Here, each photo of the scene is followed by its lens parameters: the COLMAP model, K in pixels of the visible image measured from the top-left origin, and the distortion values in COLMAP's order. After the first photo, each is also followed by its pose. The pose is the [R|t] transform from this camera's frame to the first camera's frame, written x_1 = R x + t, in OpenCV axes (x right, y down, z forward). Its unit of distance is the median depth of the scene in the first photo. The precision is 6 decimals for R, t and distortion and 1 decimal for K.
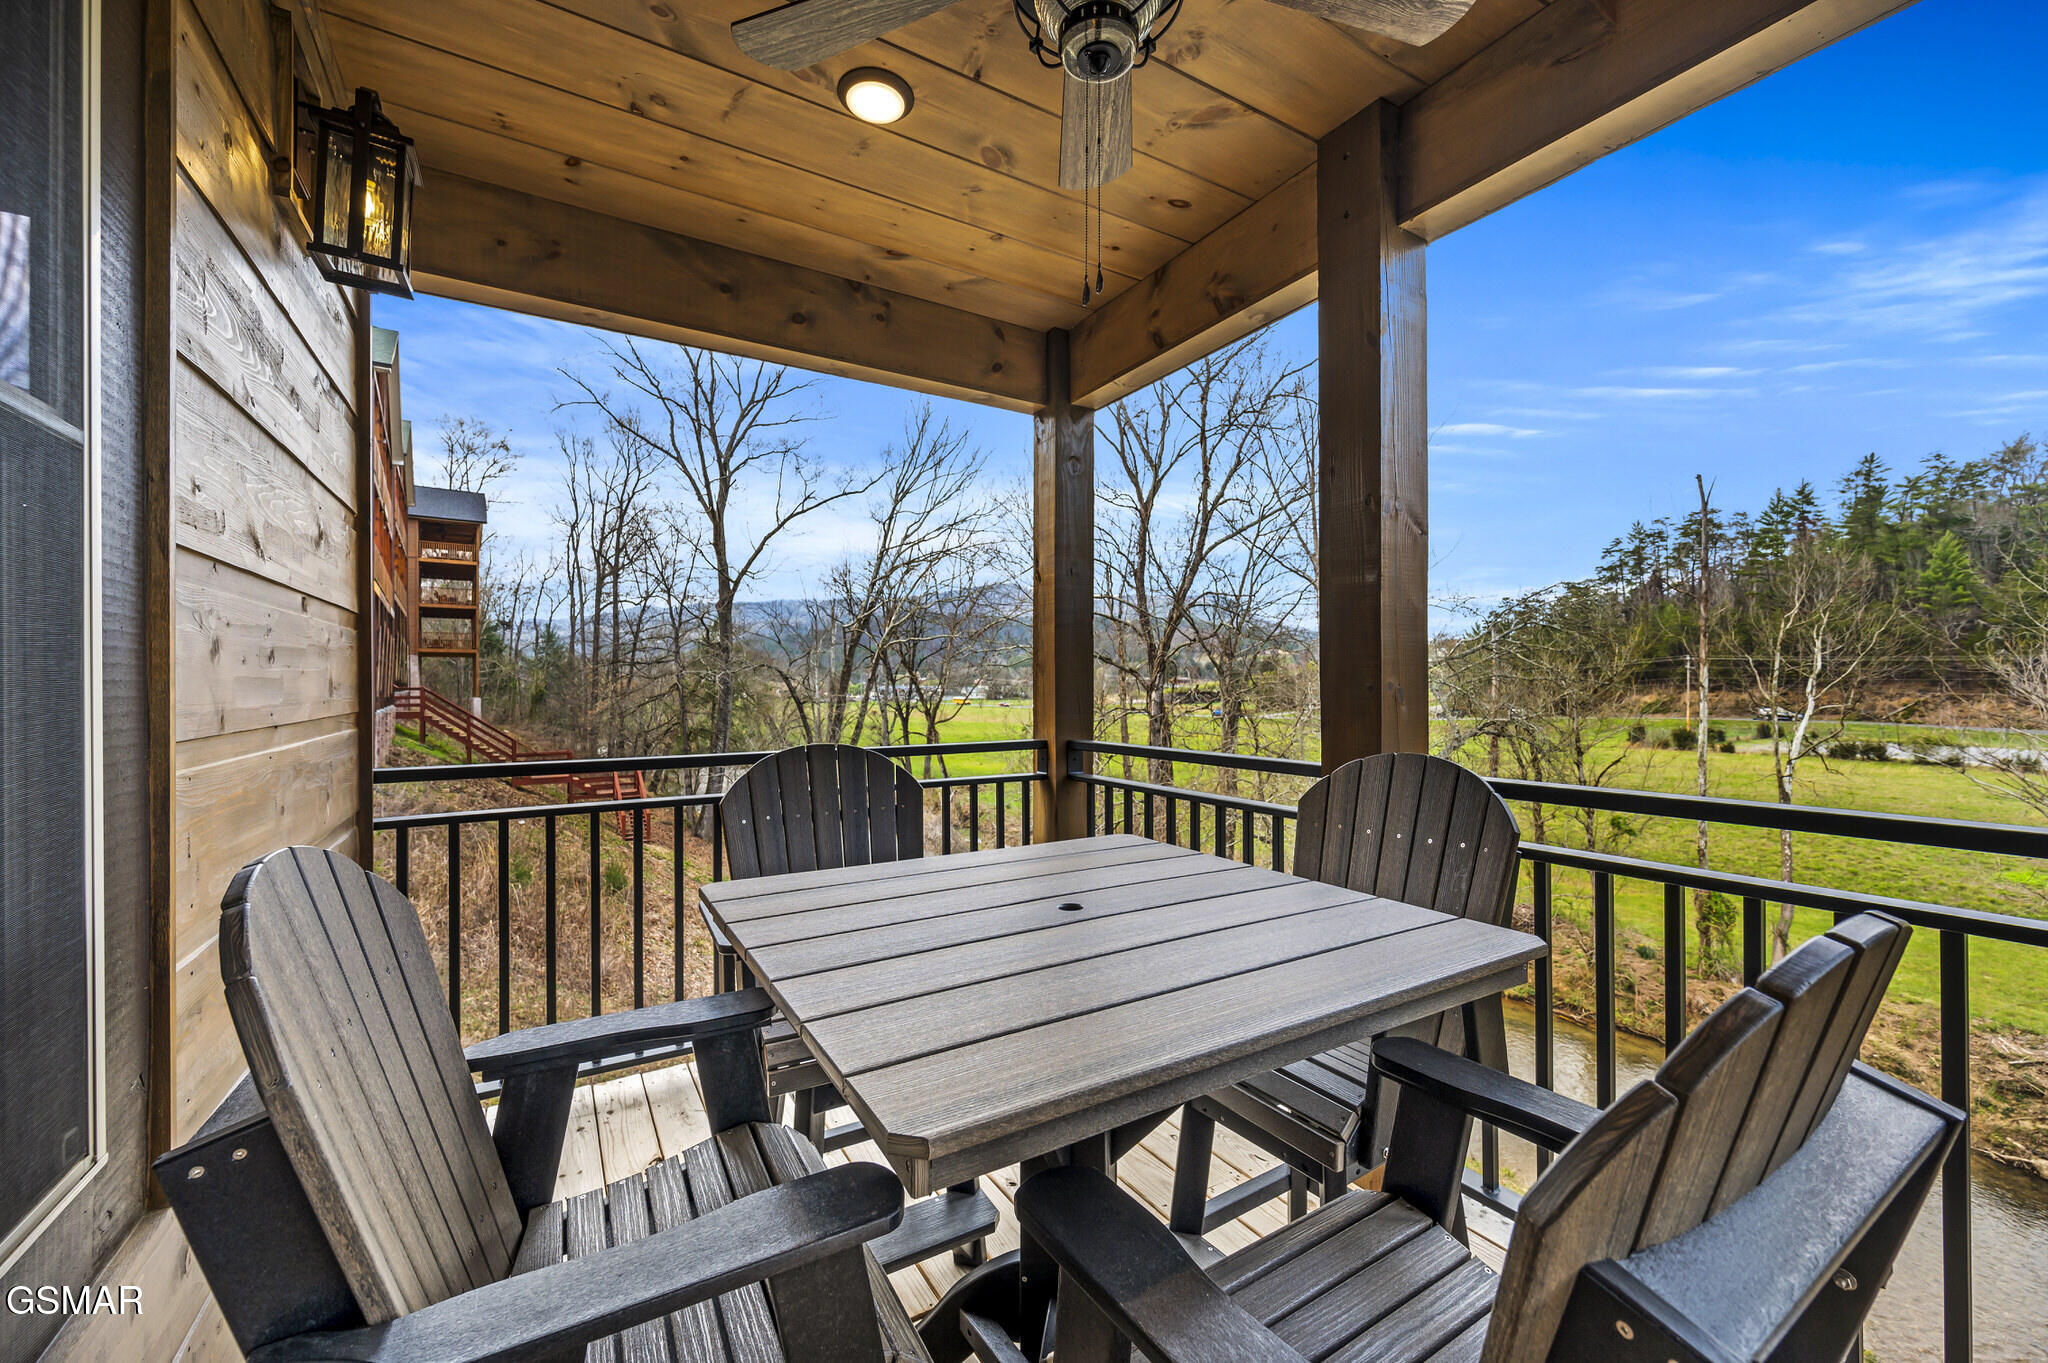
lens RADIAL K [[813.7, 0, 1024.9], [0, 813.7, 672.3], [0, 0, 1]] dist [-0.000210, 0.000216]
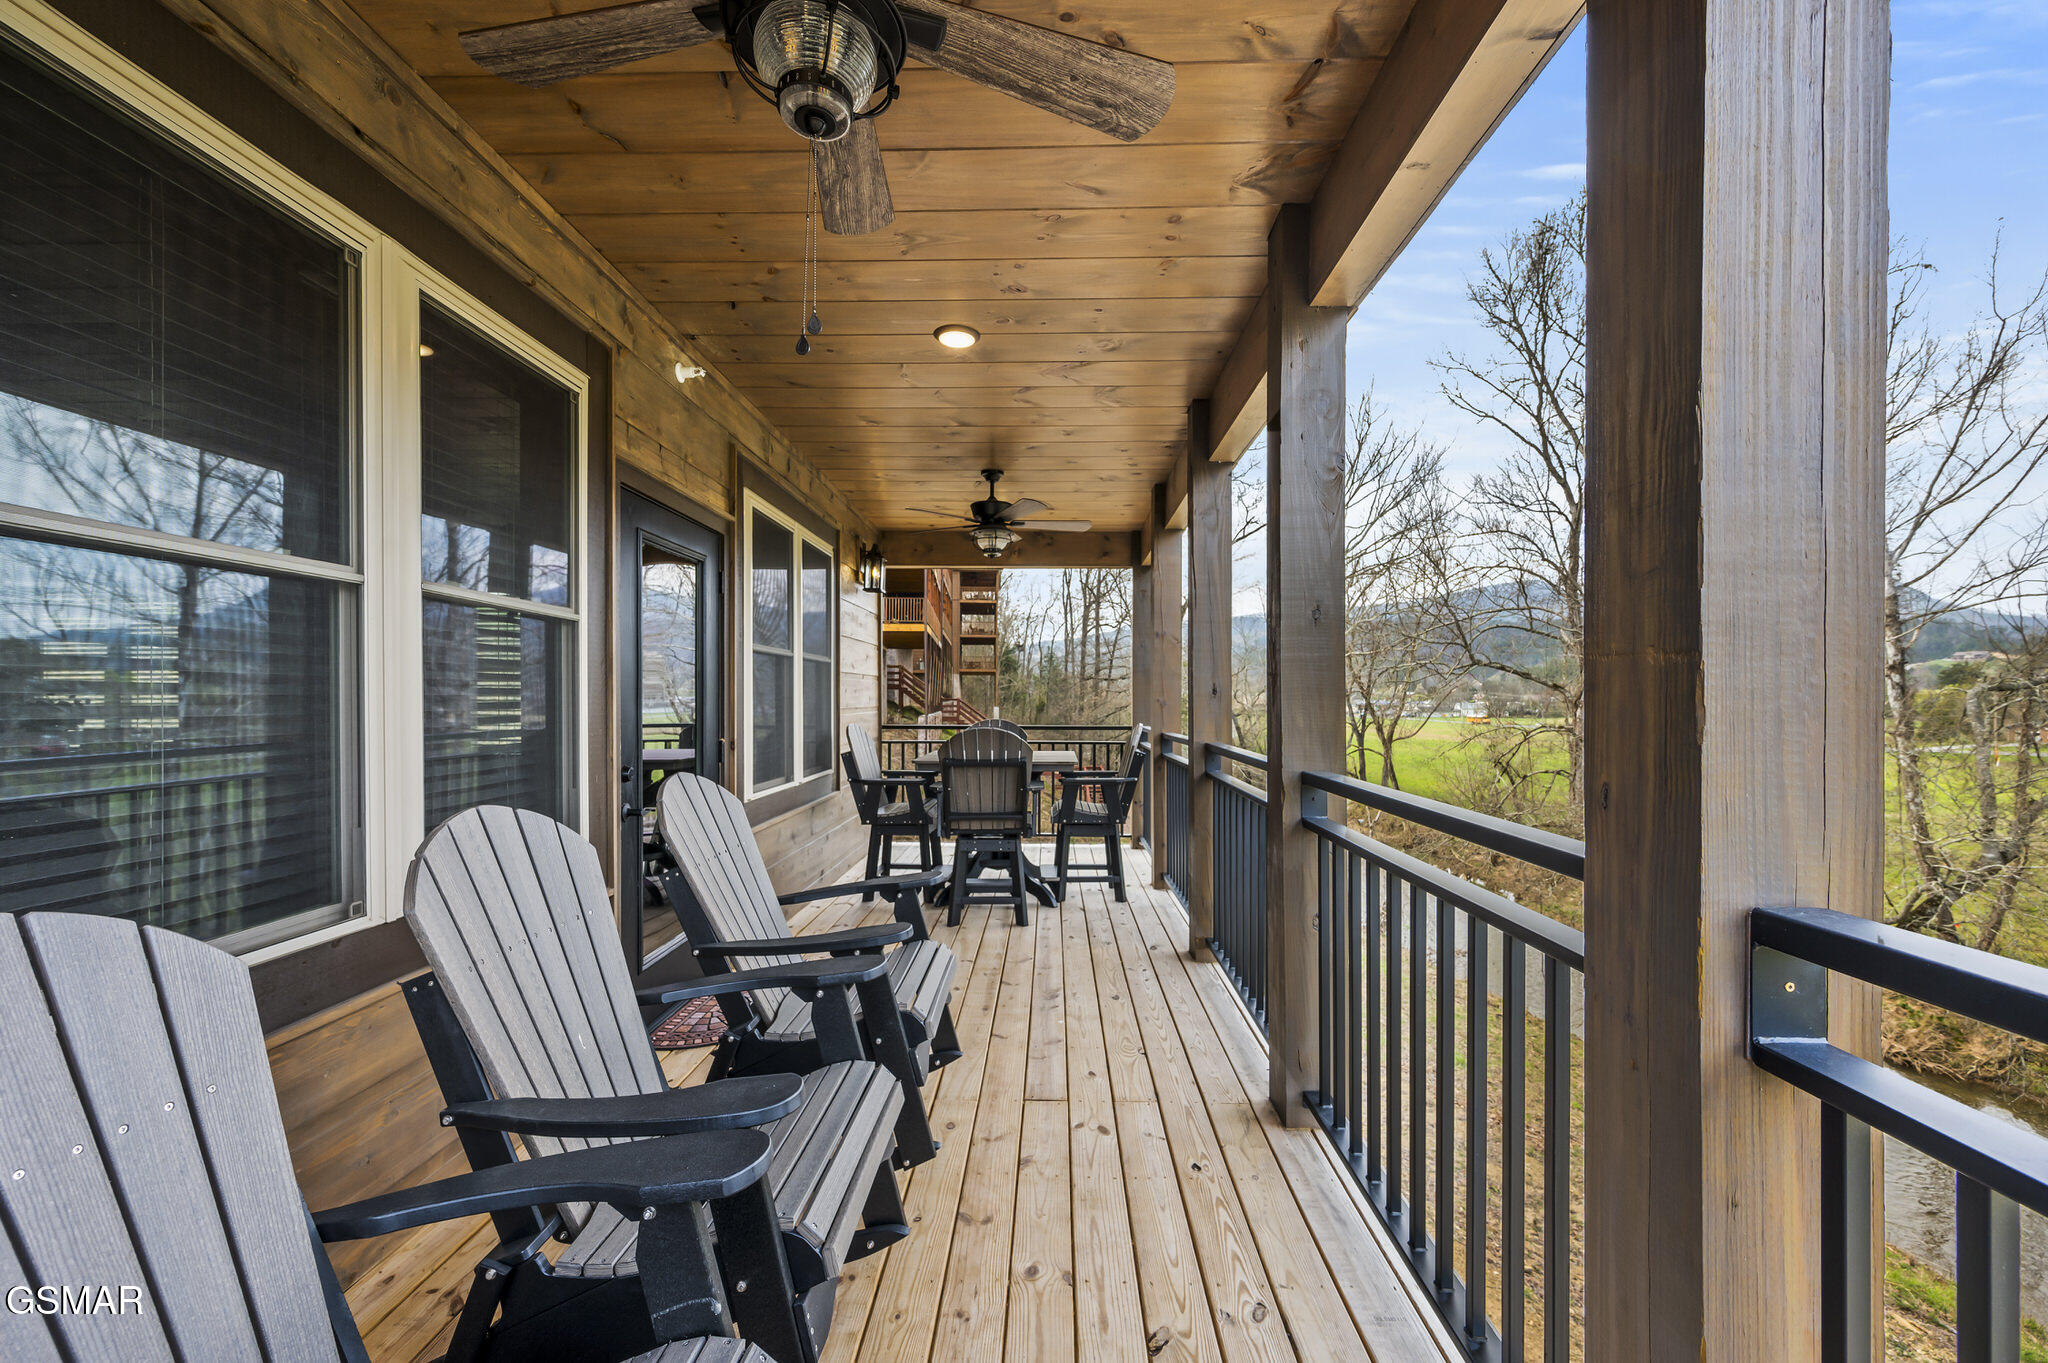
lens RADIAL K [[815.4, 0, 1021.8], [0, 815.4, 694.3], [0, 0, 1]] dist [-0.000085, 0.000184]
pose [[0.840493, 0.003719, -0.541810, 0.063182], [0.001899, 0.999950, 0.009810, -0.001328], [0.541819, -0.009274, 0.840444, -0.063243]]
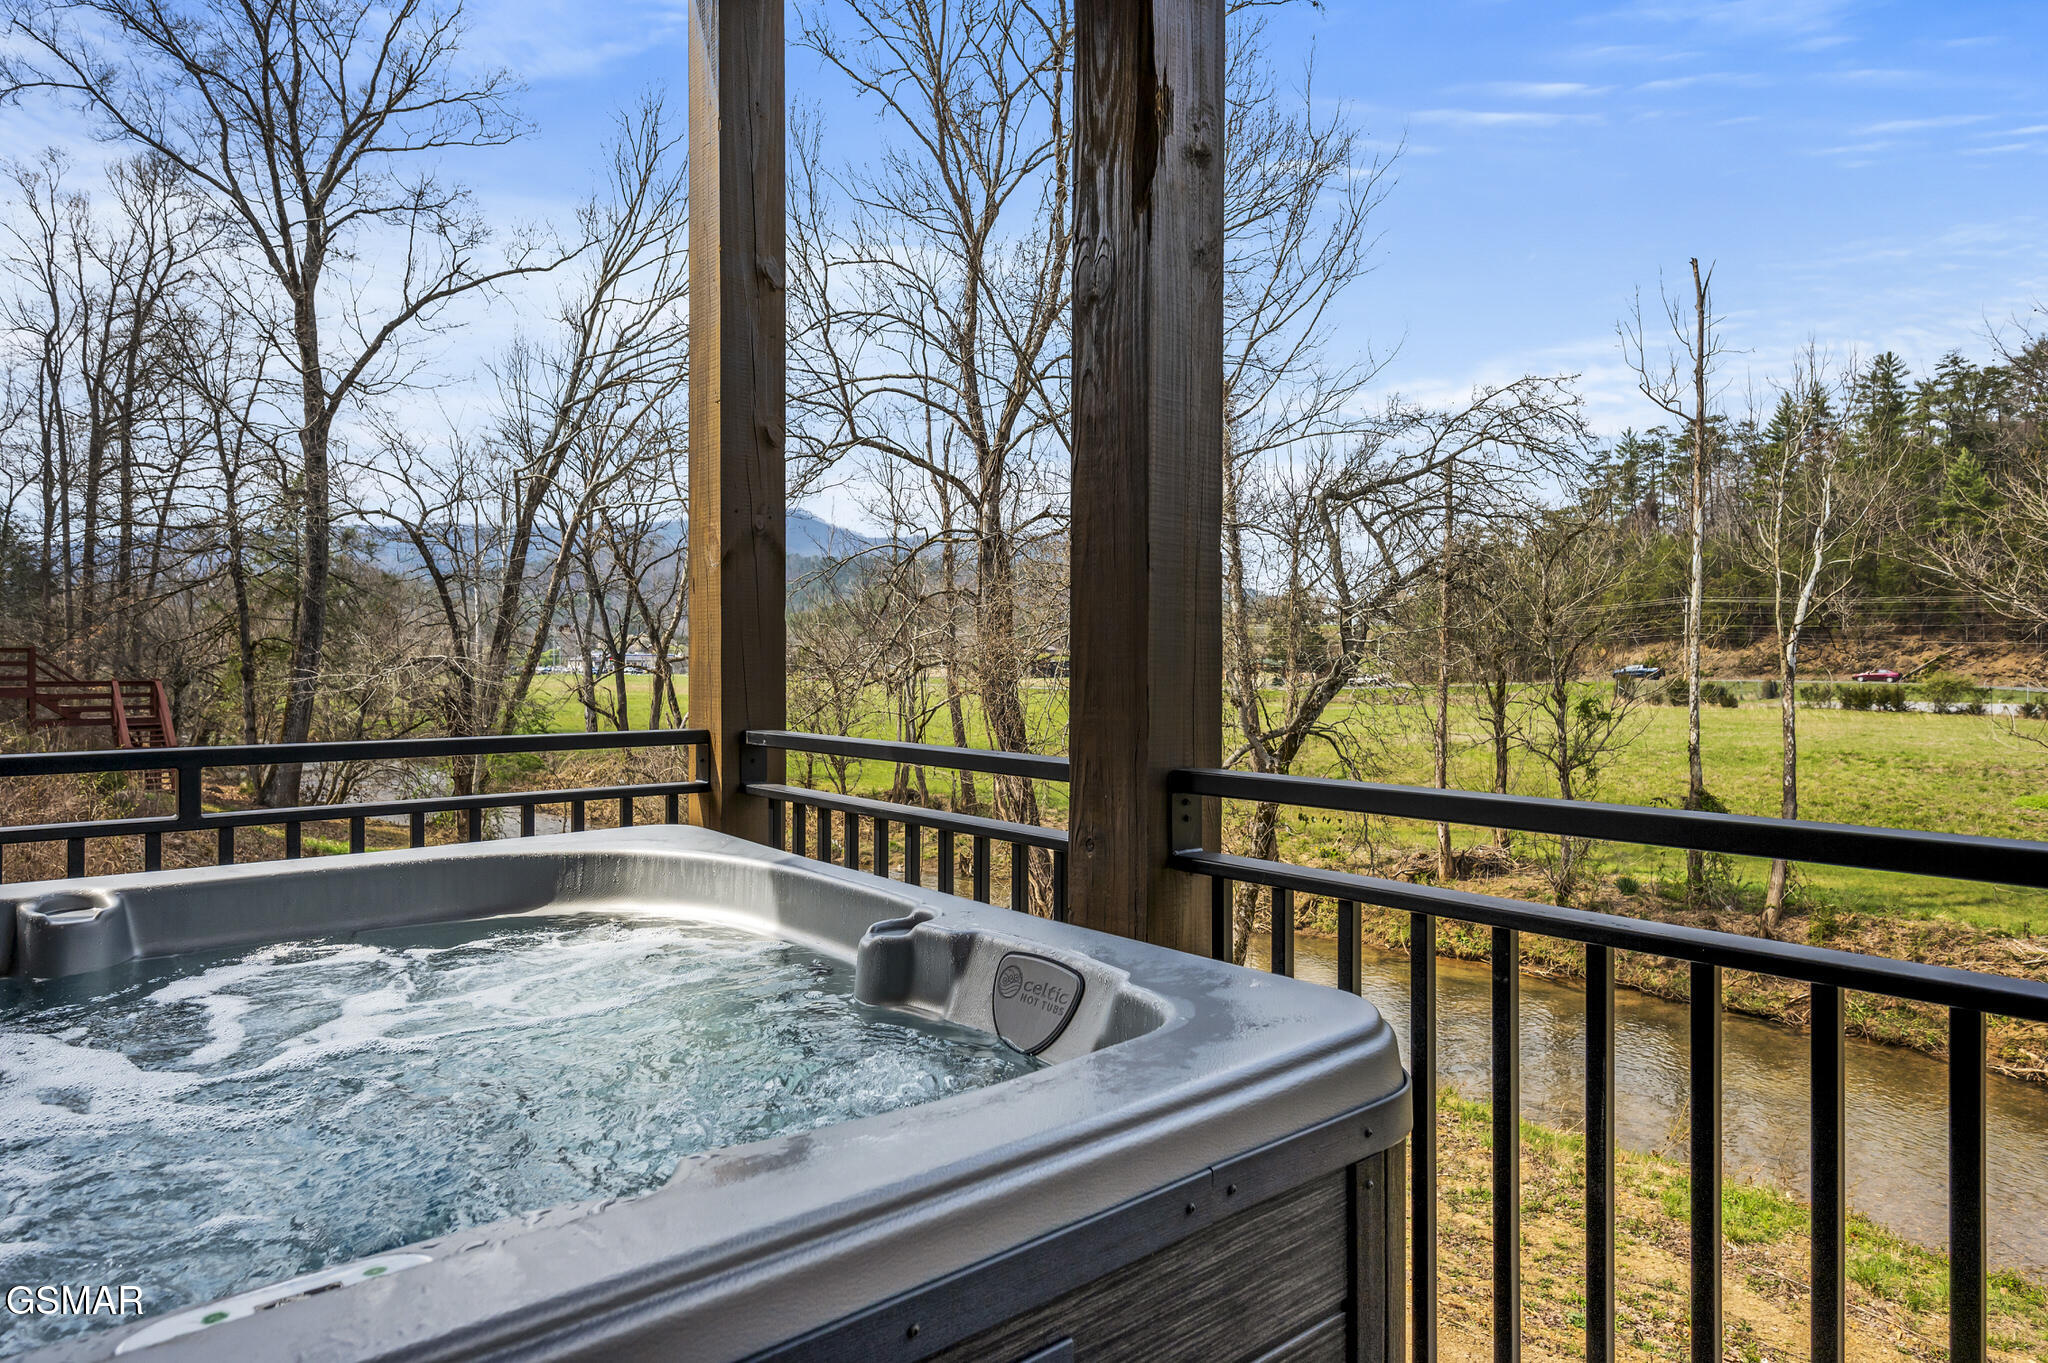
lens RADIAL K [[1190.7, 0, 1024.2], [0, 1190.7, 644.5], [0, 0, 1]] dist [0.002451, -0.003818]
pose [[0.984554, 0.006259, 0.174969, 0.007718], [-0.006812, 0.999974, 0.002561, 0.068891], [-0.174948, -0.003714, 0.984571, 0.002909]]
